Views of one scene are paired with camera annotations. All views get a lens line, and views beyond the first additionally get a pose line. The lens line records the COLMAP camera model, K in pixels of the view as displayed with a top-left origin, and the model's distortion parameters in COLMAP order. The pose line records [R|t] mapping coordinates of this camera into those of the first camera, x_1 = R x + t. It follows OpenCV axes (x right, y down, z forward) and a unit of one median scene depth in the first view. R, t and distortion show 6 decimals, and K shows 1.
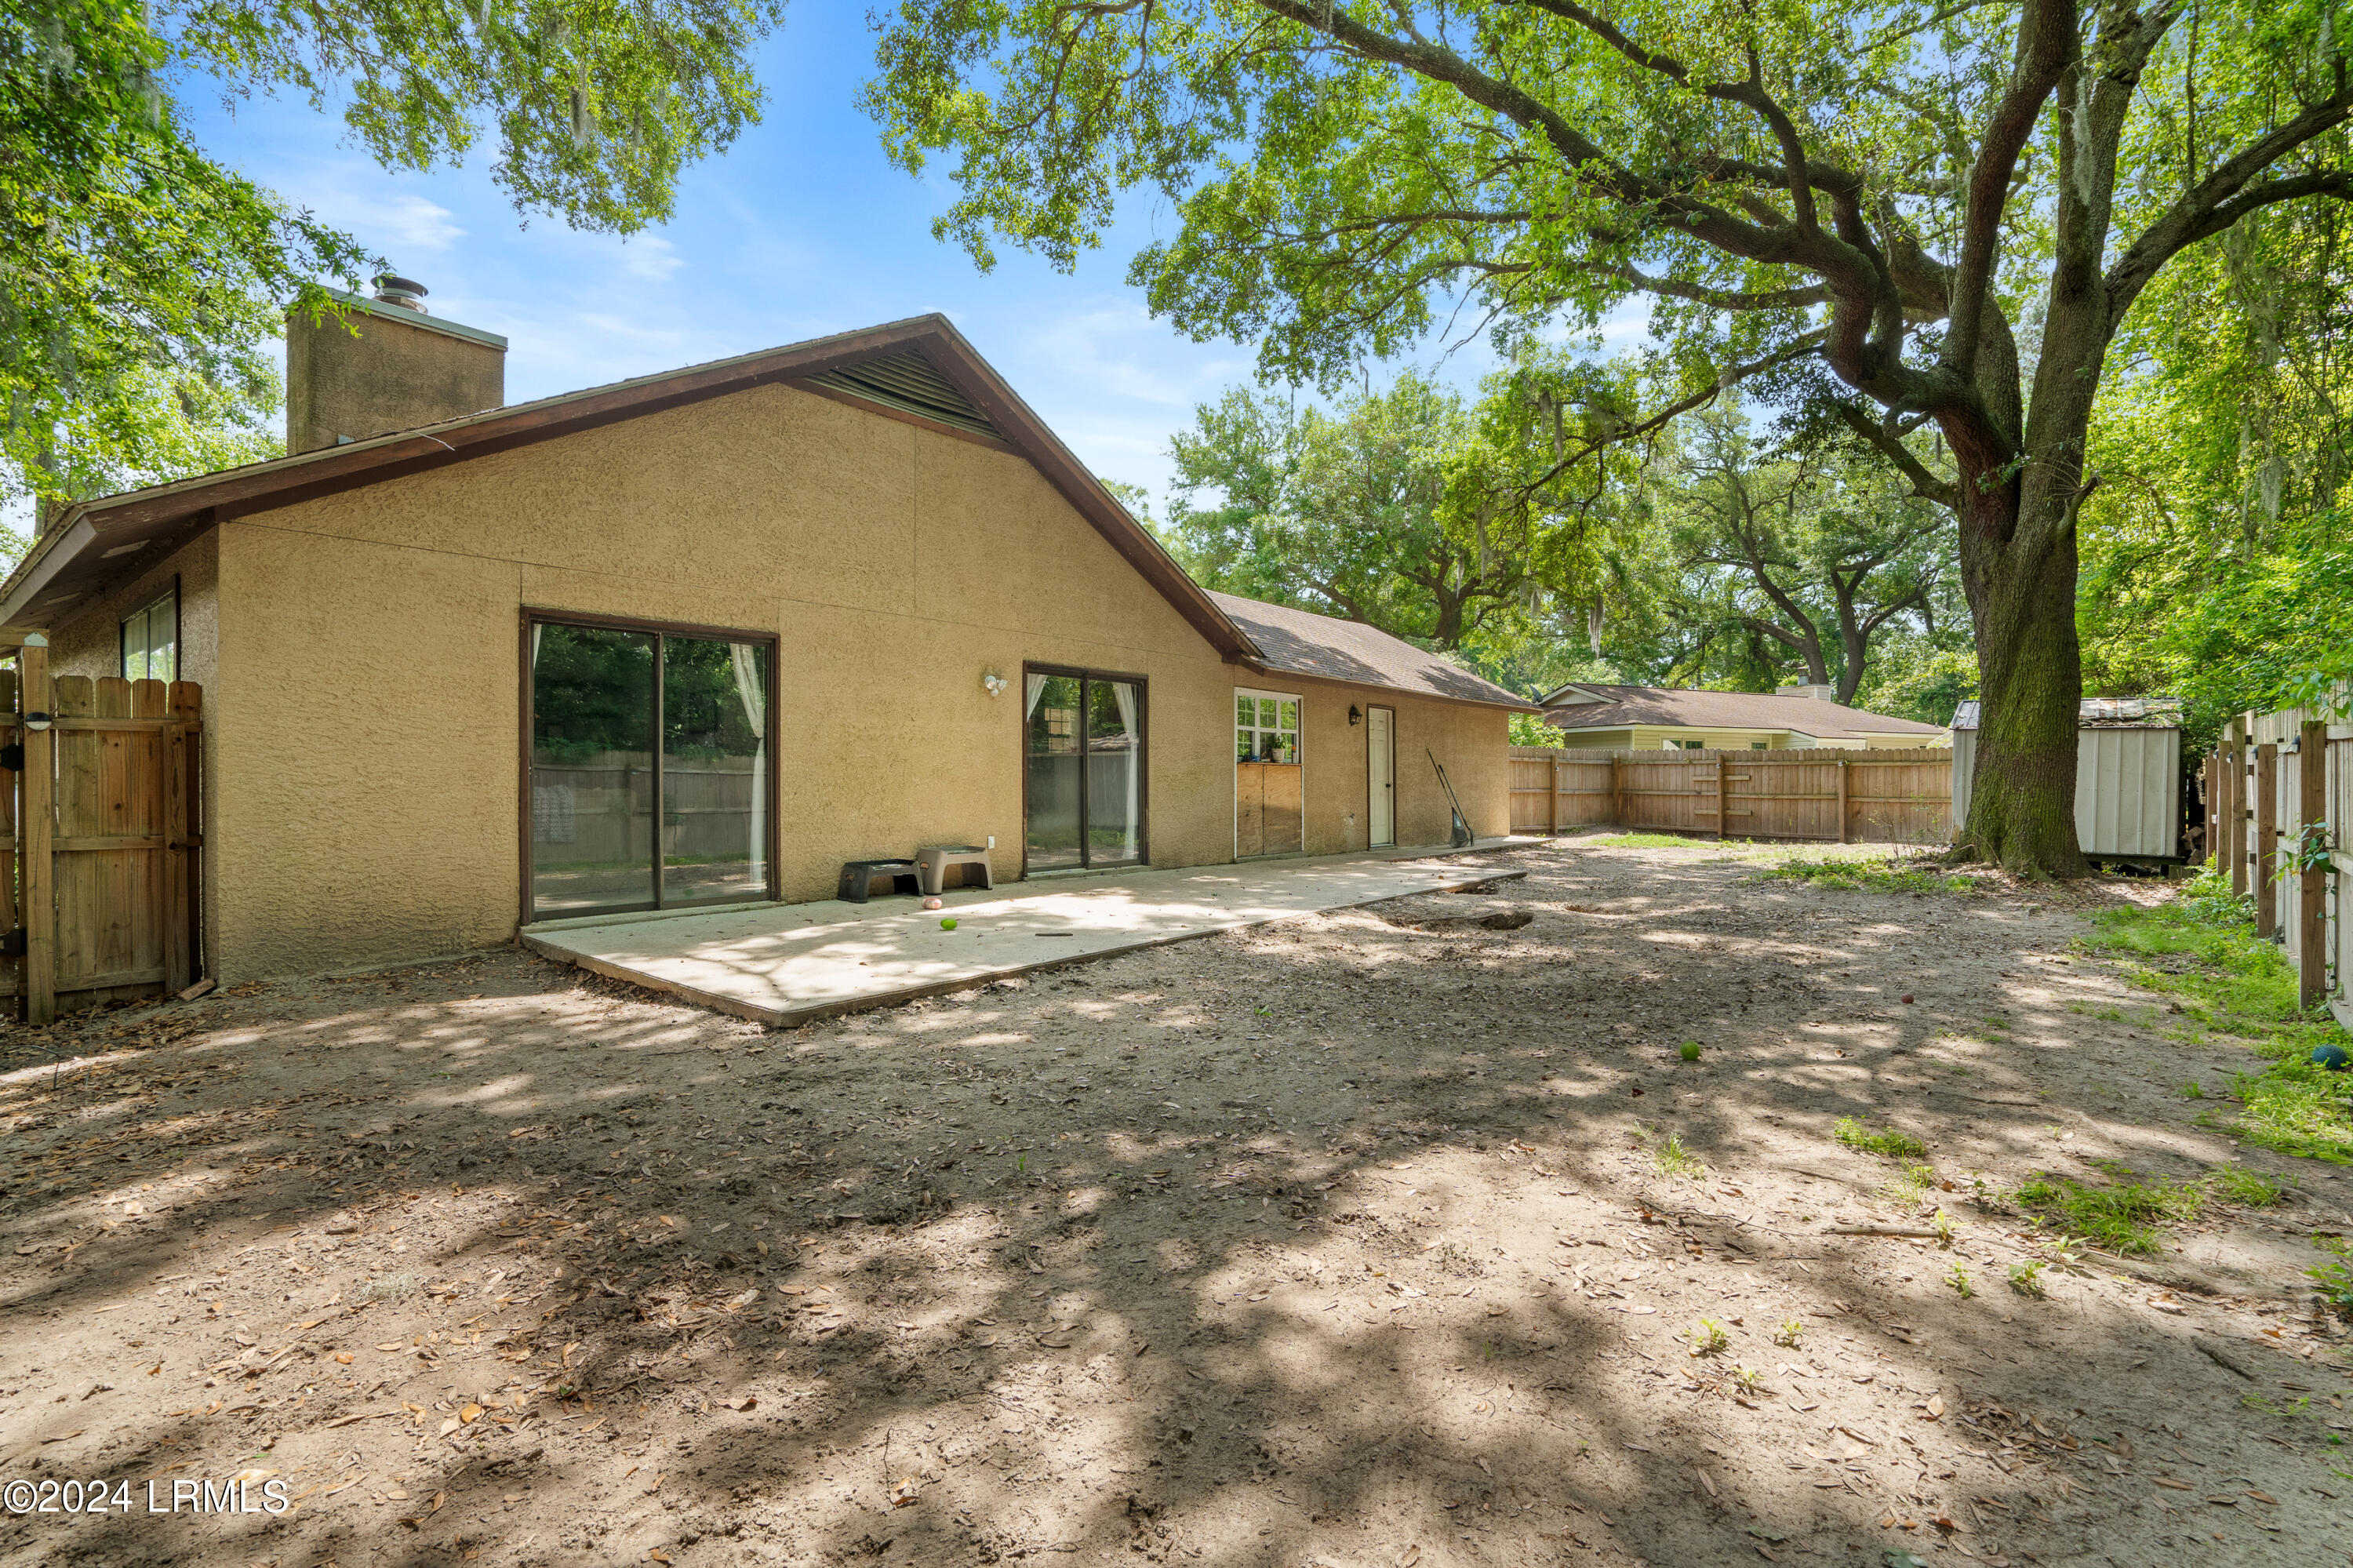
lens RADIAL K [[1106.8, 0, 1173.8], [0, 1106.8, 785.2], [0, 0, 1]] dist [-0.003880, -0.000225]
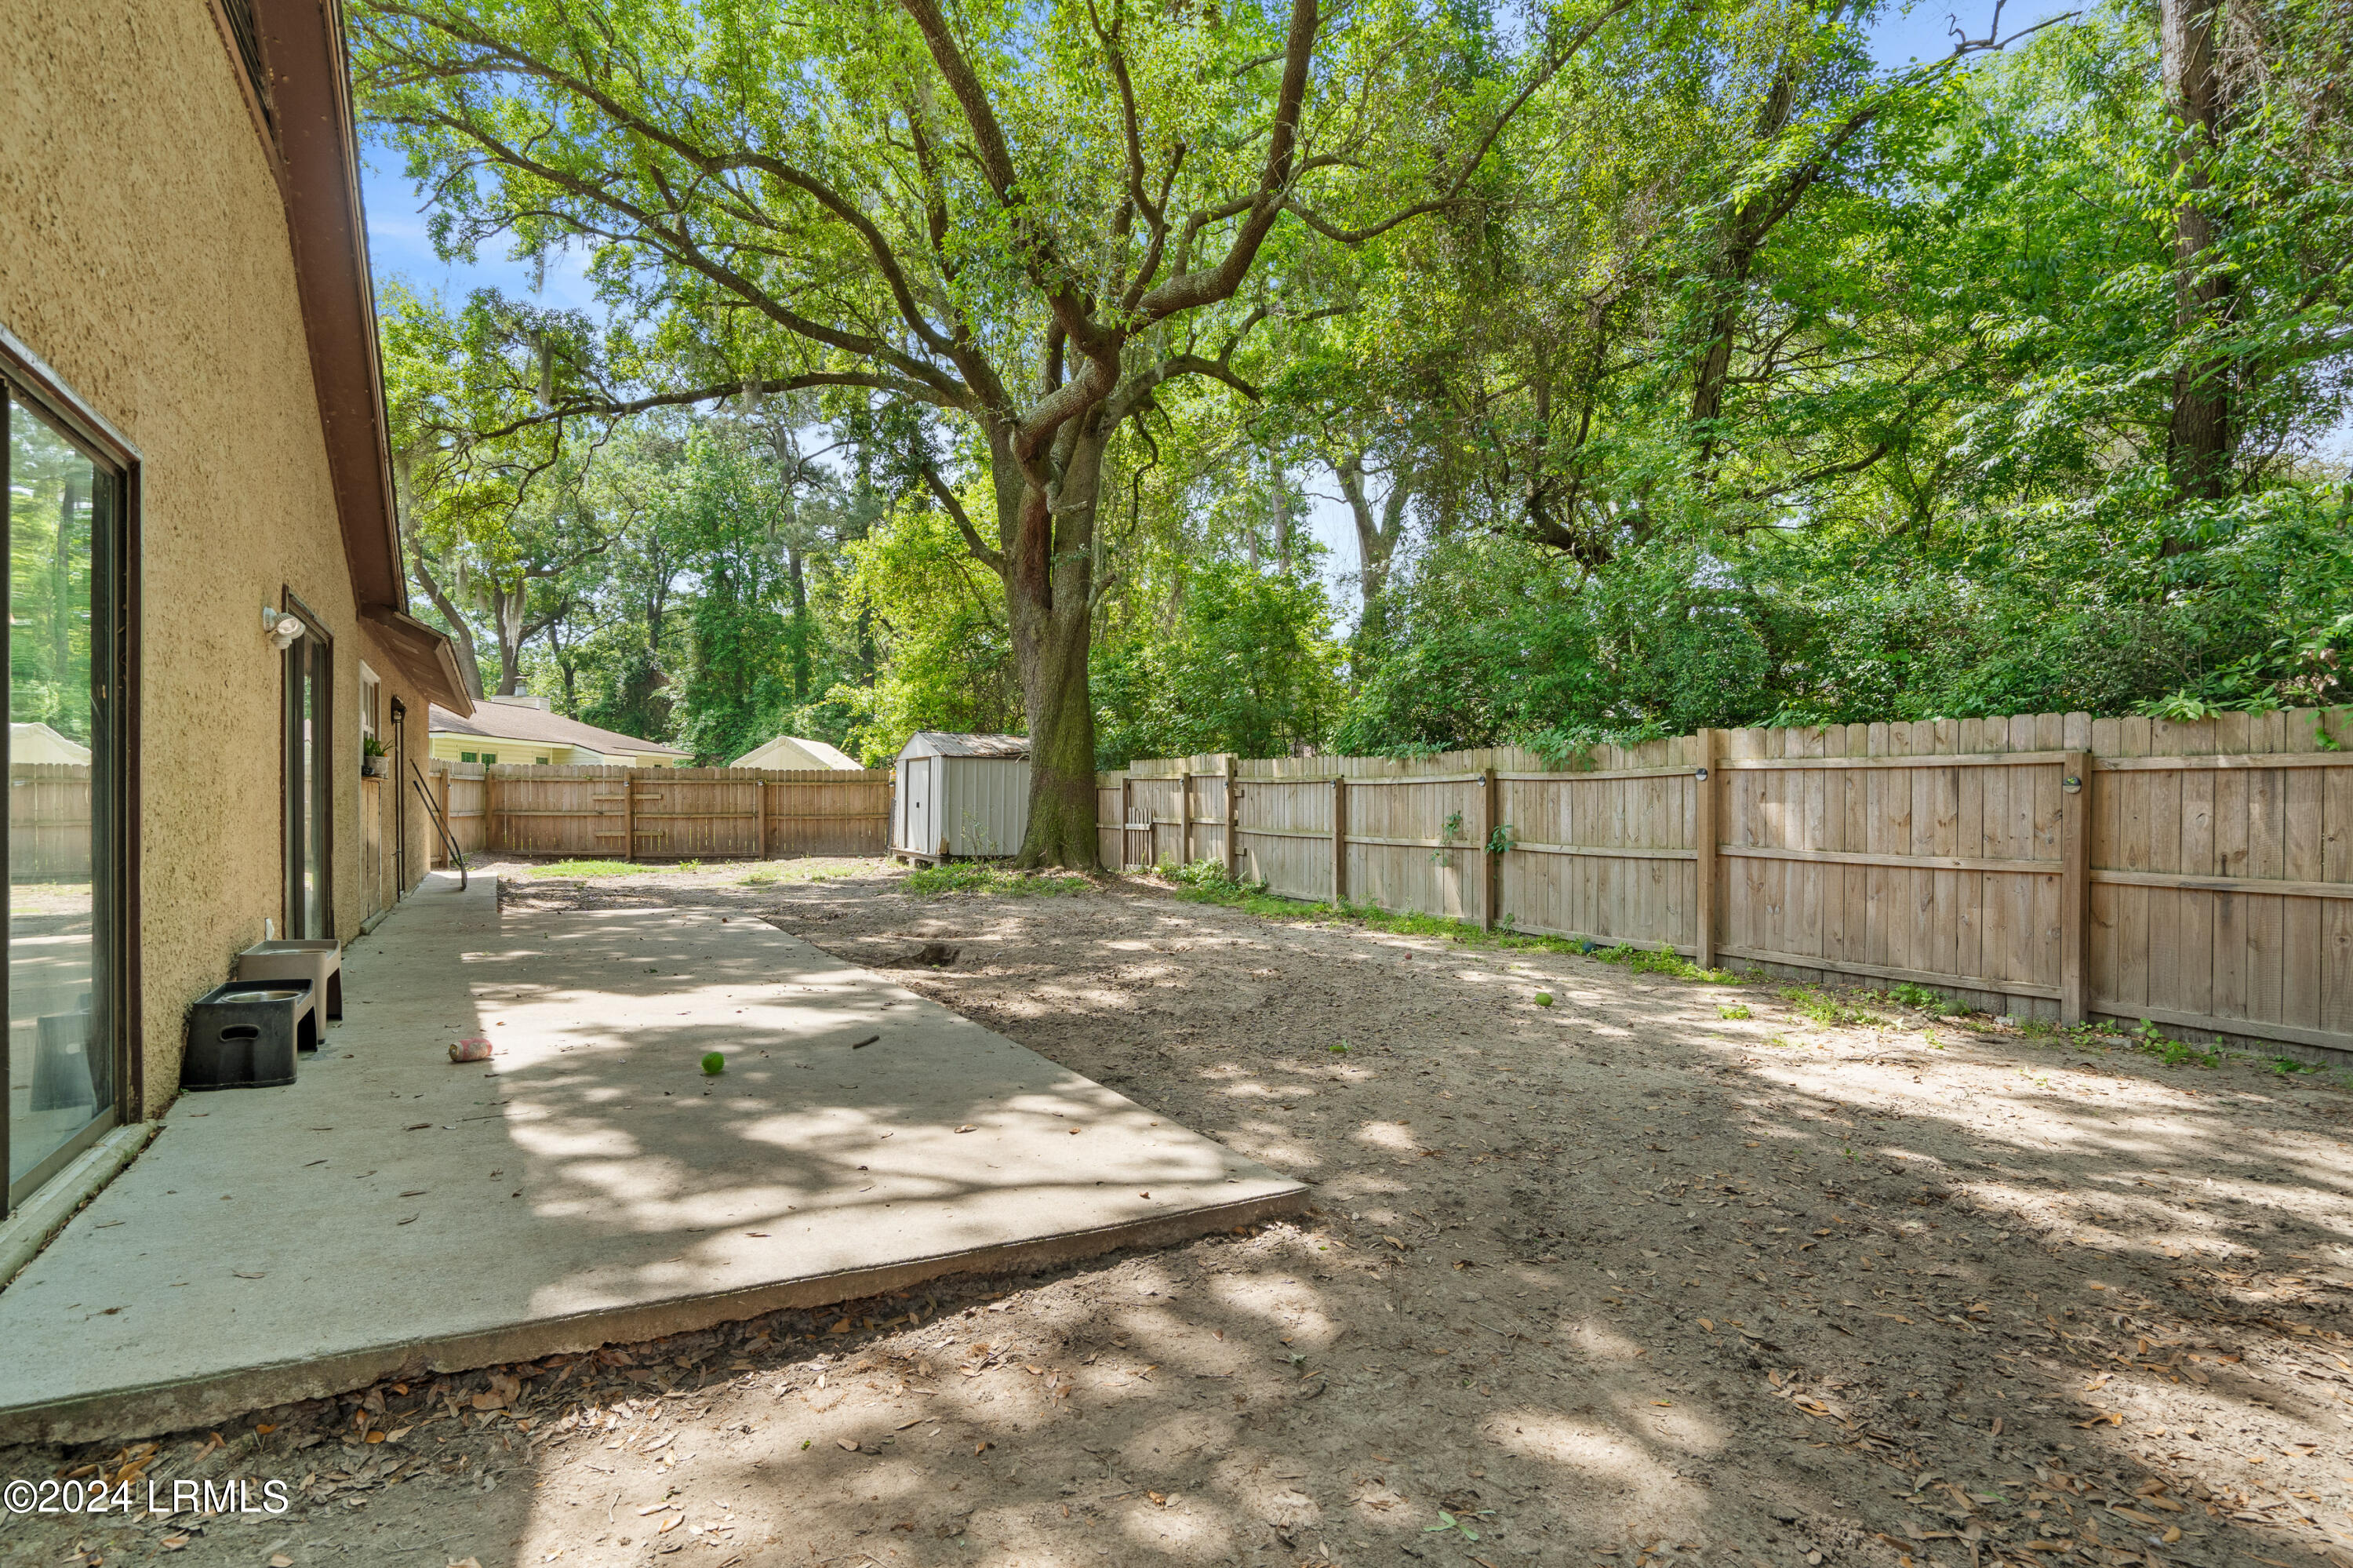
lens RADIAL K [[1178.2, 0, 1171.0], [0, 1178.2, 791.7], [0, 0, 1]] dist [-0.048505, 0.022289]
pose [[0.352605, 0.002219, 0.935770, -1.151325], [0.006942, 0.999963, -0.004986, -0.010708], [-0.935747, 0.008254, 0.352577, 0.986071]]
